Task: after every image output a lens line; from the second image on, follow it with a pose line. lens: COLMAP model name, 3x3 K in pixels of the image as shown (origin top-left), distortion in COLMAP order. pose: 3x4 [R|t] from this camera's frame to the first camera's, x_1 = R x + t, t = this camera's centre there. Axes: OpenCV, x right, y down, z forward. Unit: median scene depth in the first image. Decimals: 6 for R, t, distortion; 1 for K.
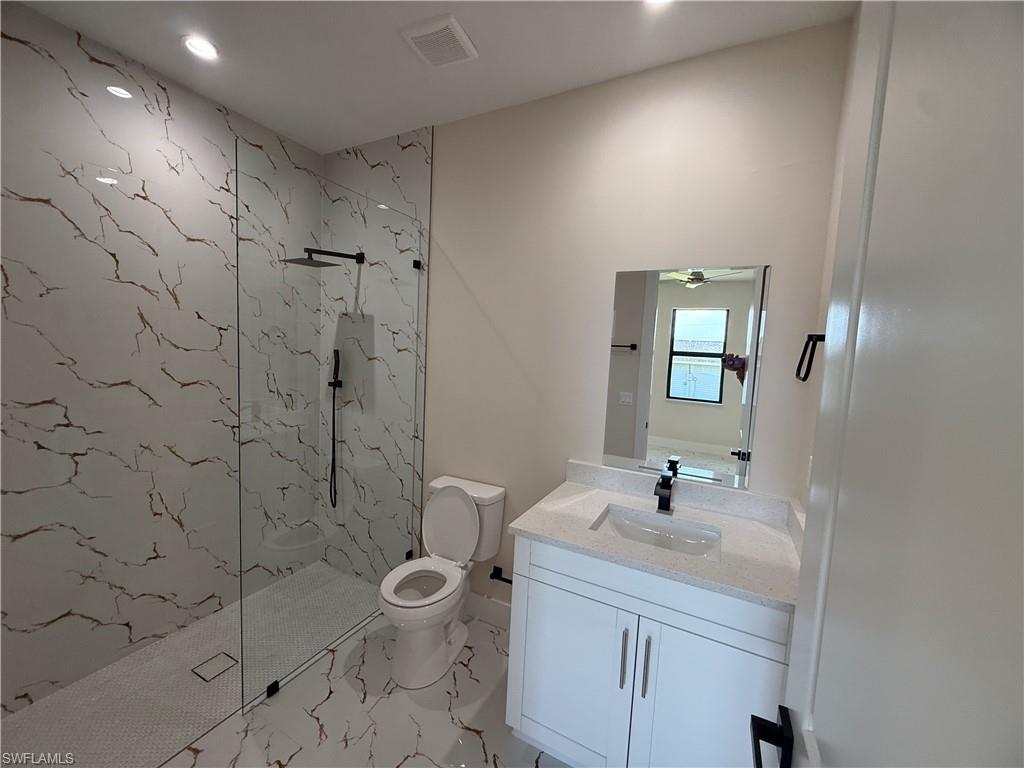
lens RADIAL K [[407.3, 0, 509.8], [0, 407.3, 385.0], [0, 0, 1]] dist [-0.000578, 0.000730]
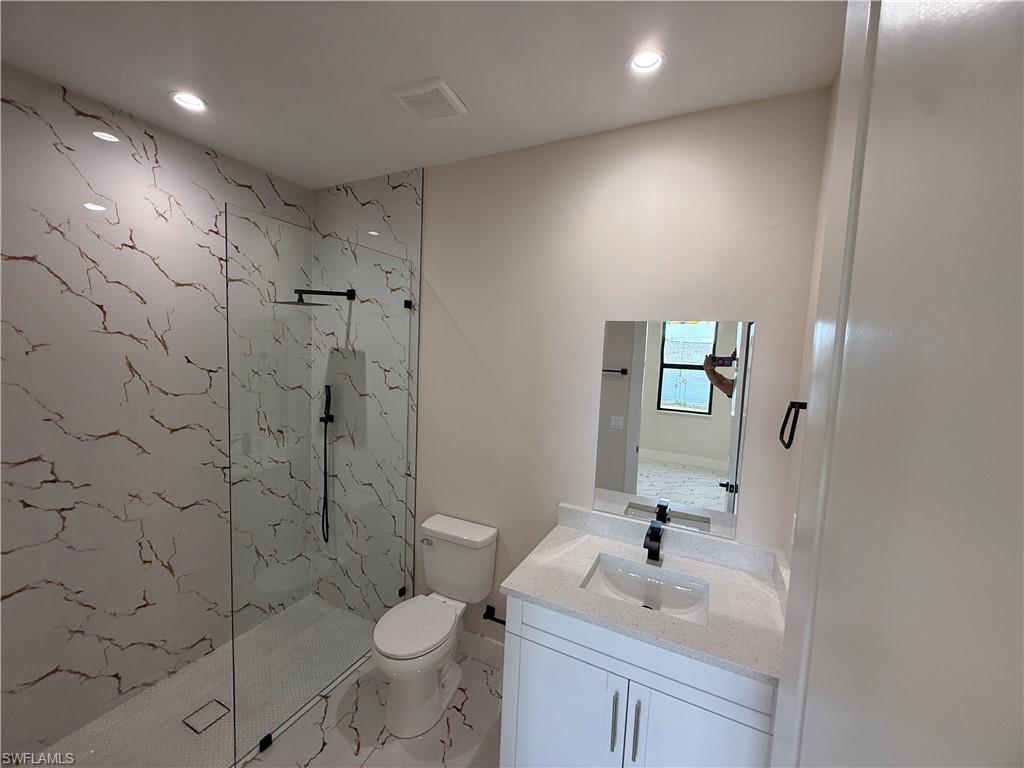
lens RADIAL K [[407.3, 0, 509.8], [0, 407.3, 385.0], [0, 0, 1]] dist [-0.000578, 0.000730]
pose [[0.999809, -0.006672, 0.018361, 0.003414], [0.006704, 0.999976, -0.001680, -0.104609], [-0.018350, 0.001803, 0.999830, -0.008913]]
